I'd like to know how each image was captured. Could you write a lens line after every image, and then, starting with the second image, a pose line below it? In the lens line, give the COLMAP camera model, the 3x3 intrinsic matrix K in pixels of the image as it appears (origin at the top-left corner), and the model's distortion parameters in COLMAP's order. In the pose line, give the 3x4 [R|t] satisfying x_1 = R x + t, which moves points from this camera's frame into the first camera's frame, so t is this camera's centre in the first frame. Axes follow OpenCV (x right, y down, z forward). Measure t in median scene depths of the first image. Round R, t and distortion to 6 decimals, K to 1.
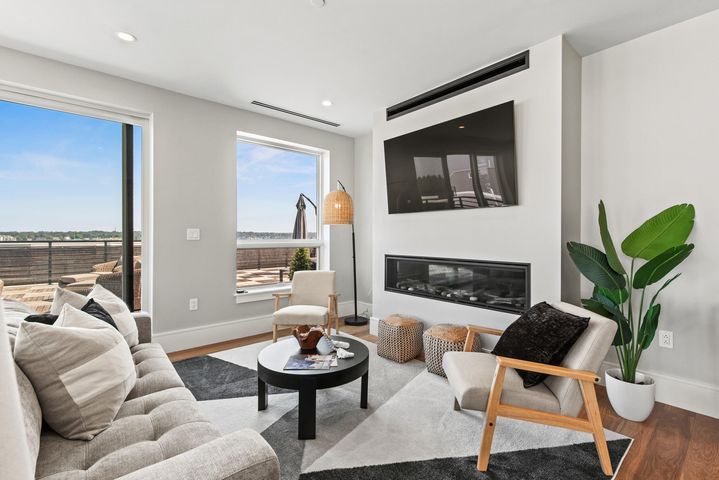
lens RADIAL K [[329.4, 0, 362.1], [0, 329.4, 237.4], [0, 0, 1]] dist [0.010218, -0.000472]
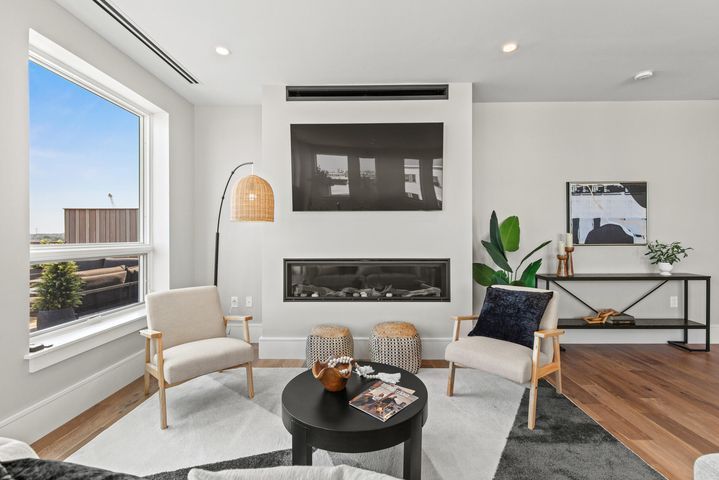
lens RADIAL K [[329.4, 0, 362.7], [0, 329.4, 237.6], [0, 0, 1]] dist [0.010218, -0.000472]
pose [[0.664203, -0.007157, 0.747518, -0.511995], [0.007778, 0.999966, 0.002662, -0.003597], [-0.747512, 0.004046, 0.664236, 0.349582]]
